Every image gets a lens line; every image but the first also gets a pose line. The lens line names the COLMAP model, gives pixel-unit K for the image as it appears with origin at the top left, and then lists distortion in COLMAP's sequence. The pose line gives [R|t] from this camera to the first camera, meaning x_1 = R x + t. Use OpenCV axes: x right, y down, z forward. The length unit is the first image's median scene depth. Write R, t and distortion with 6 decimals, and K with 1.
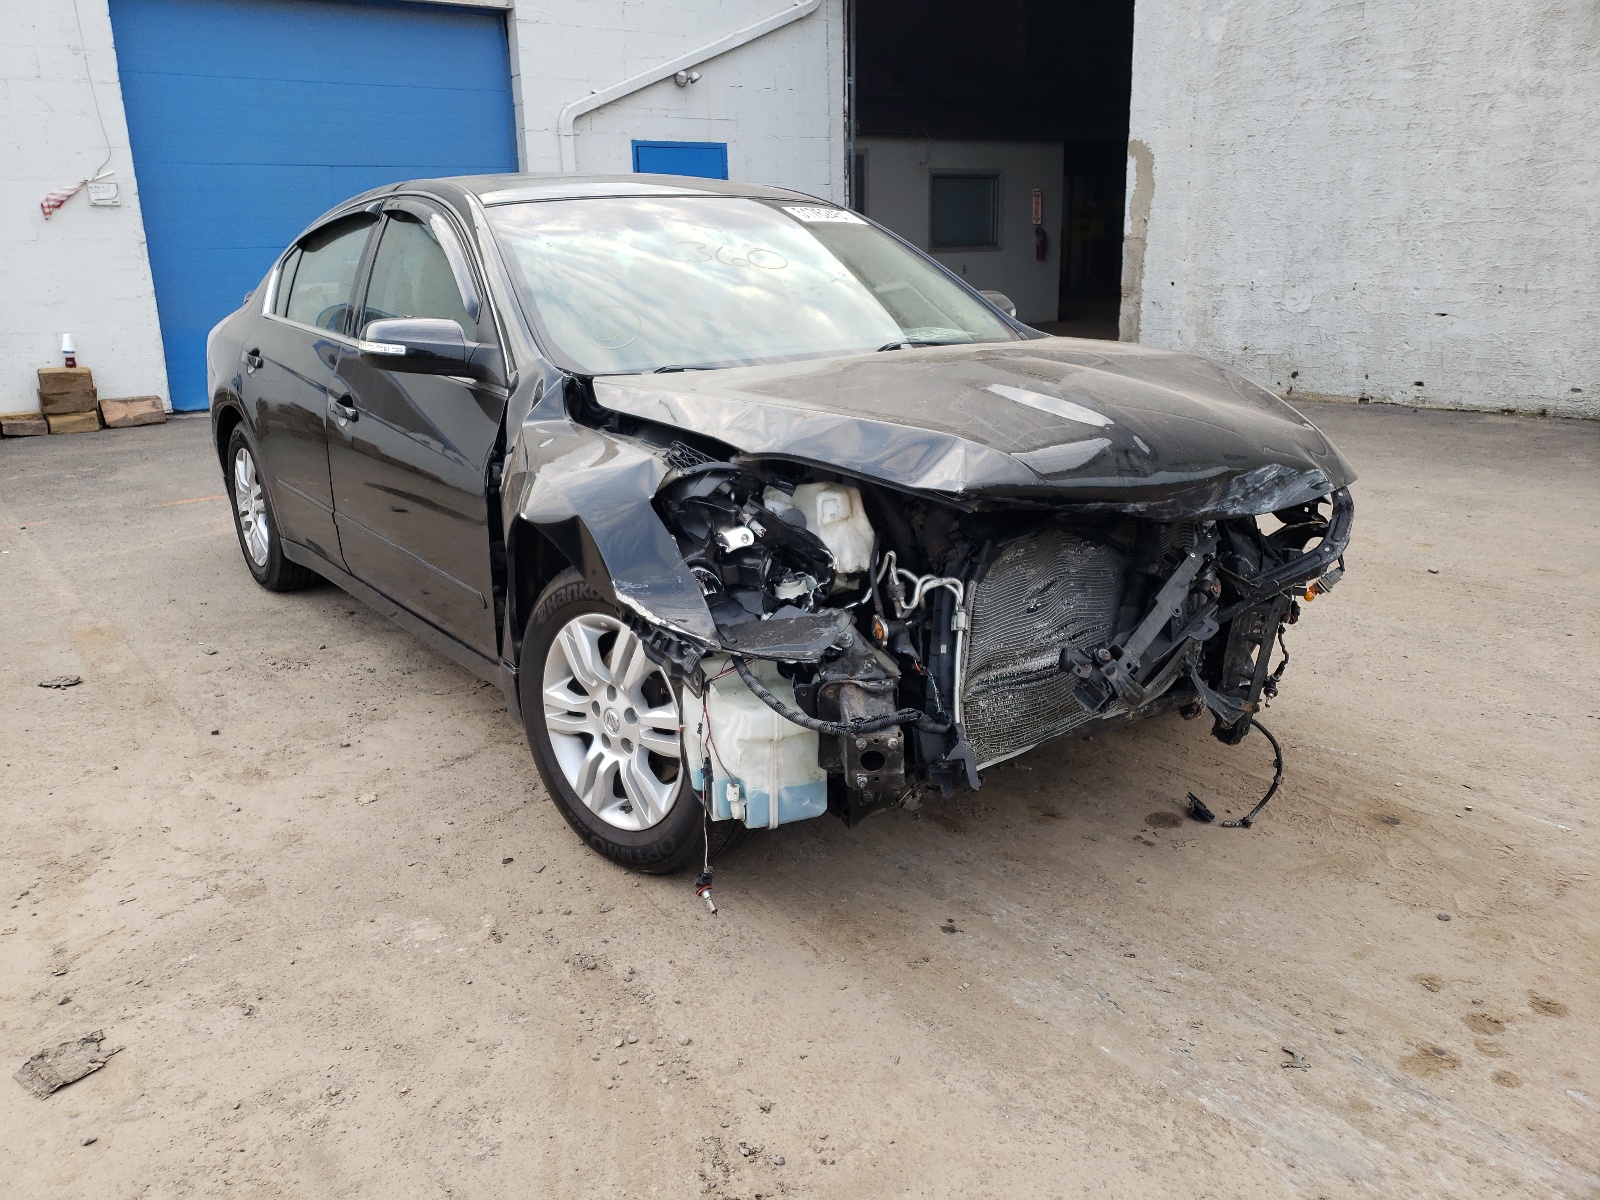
lens RADIAL K [[1207.6, 0, 791.8], [0, 1207.6, 601.2], [0, 0, 1]] dist [-0.046851, 0.003564]
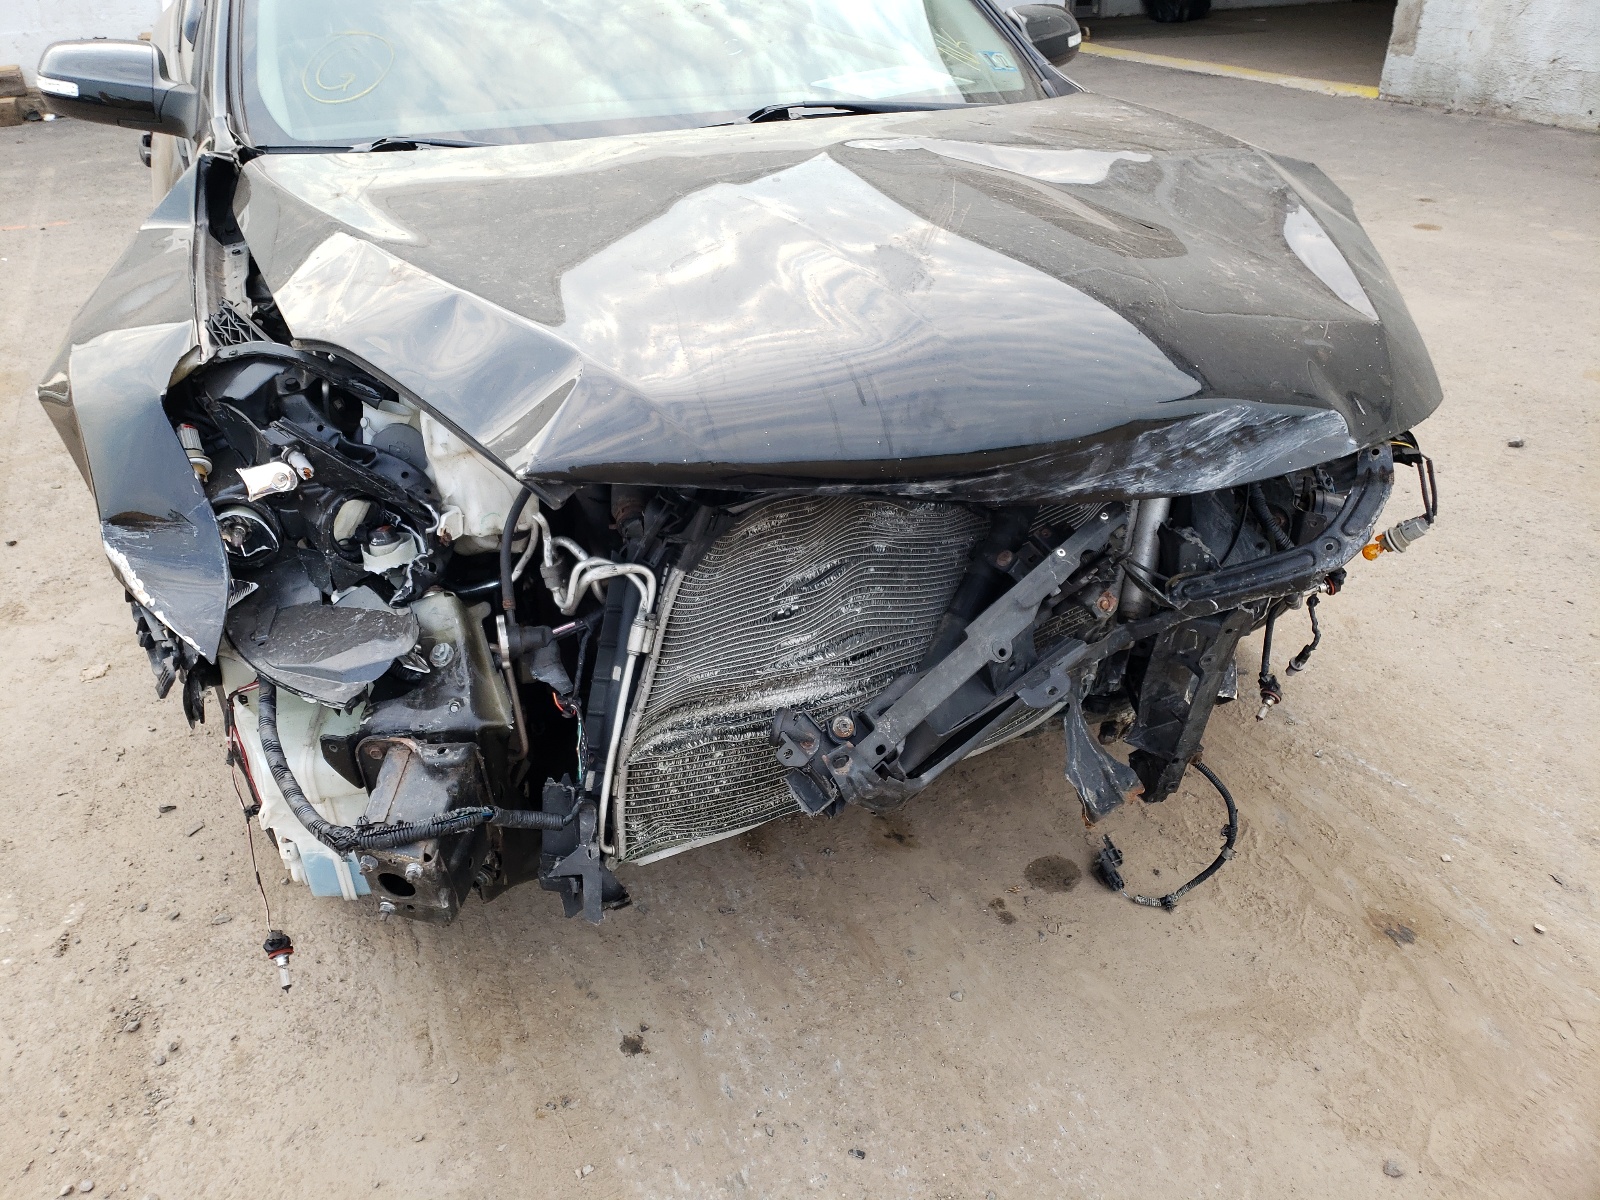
lens RADIAL K [[1220.8, 0, 800.0], [0, 1220.8, 600.0], [0, 0, 1]] dist [0.010099, -0.038235]
pose [[0.980294, 0.109181, -0.164633, 0.314442], [-0.066381, 0.966988, 0.246023, -0.159240], [0.186059, -0.230246, 0.955180, 0.396573]]
